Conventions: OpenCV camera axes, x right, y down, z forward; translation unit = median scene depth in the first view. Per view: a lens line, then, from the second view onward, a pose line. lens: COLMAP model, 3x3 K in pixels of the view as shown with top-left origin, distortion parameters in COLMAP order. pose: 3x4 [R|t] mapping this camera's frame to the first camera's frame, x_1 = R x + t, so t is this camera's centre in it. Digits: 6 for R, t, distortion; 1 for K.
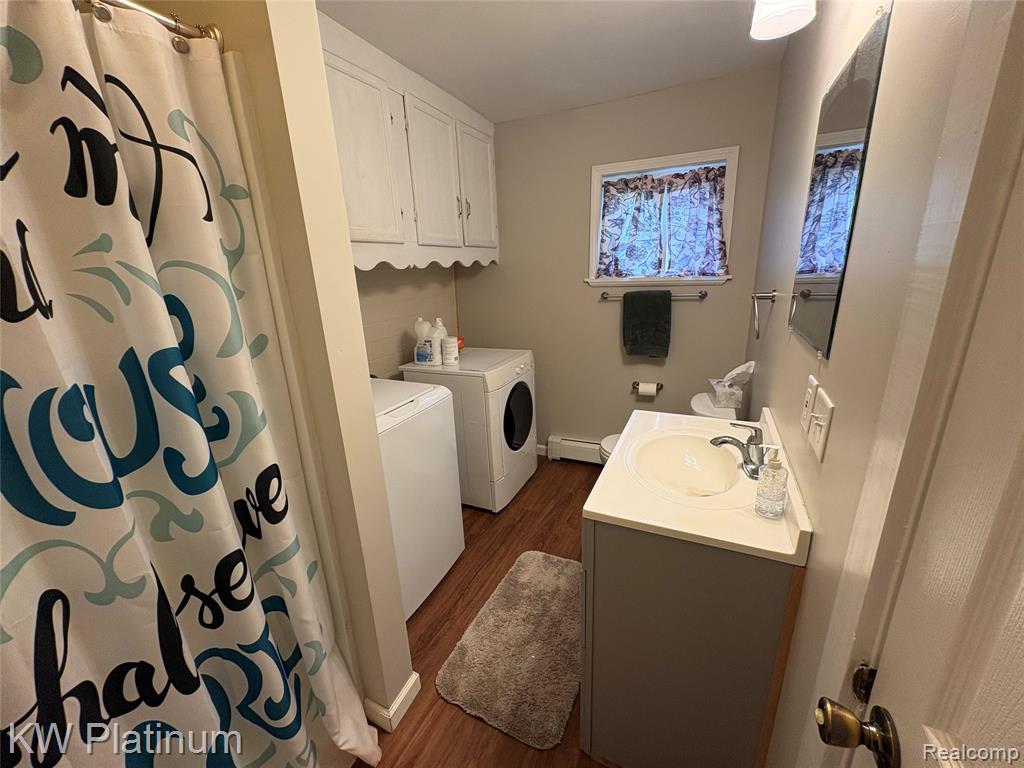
lens RADIAL K [[410.2, 0, 512.4], [0, 410.2, 389.1], [0, 0, 1]] dist [0.003482, 0.000319]
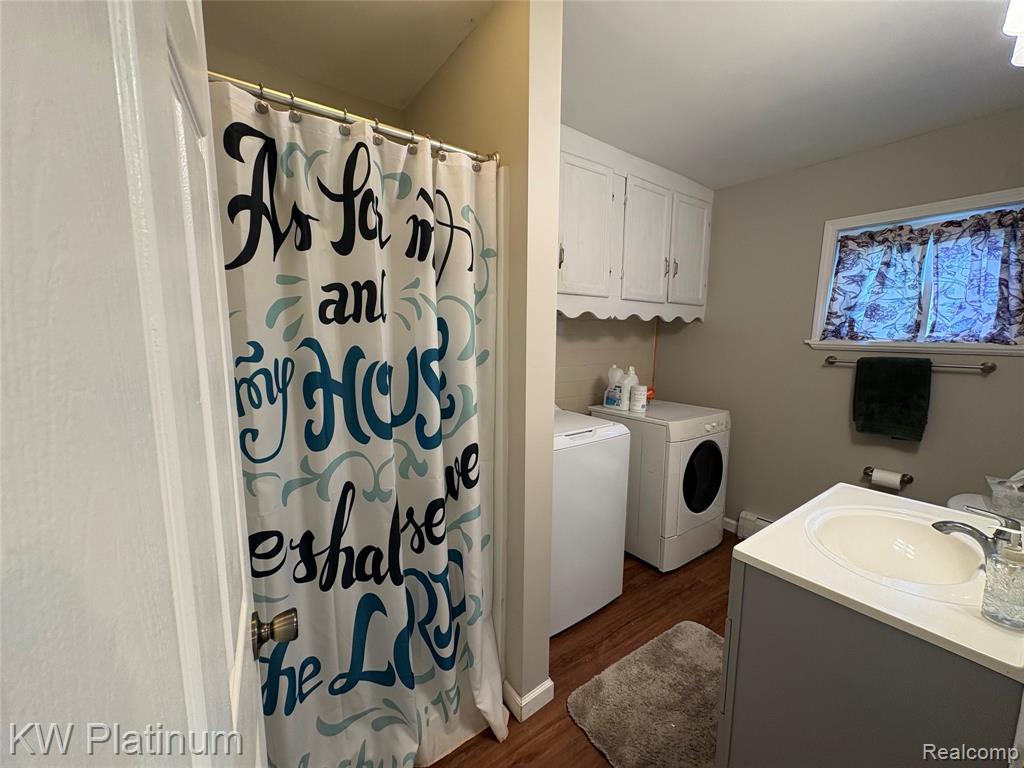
lens RADIAL K [[410.2, 0, 512.4], [0, 410.2, 389.1], [0, 0, 1]] dist [0.003482, 0.000319]
pose [[0.877821, 0.112778, -0.465523, 0.054967], [-0.179248, 0.978614, -0.100922, 0.050930], [0.444185, 0.172035, 0.879263, -0.067414]]
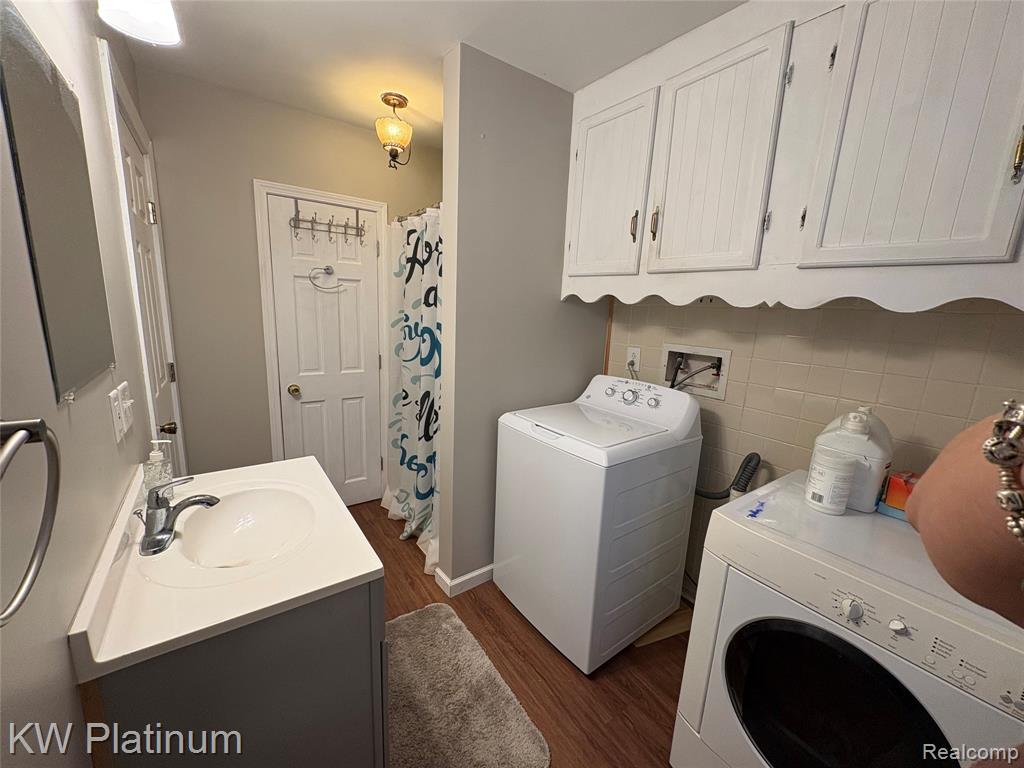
lens RADIAL K [[403.1, 0, 512.0], [0, 403.1, 384.0], [0, 0, 1]] dist [0.000735, 0.000039]
pose [[-0.482734, 0.184030, -0.856213, 0.449450], [-0.274647, 0.896539, 0.347543, -0.279868], [0.831587, 0.402927, -0.382247, 0.906727]]
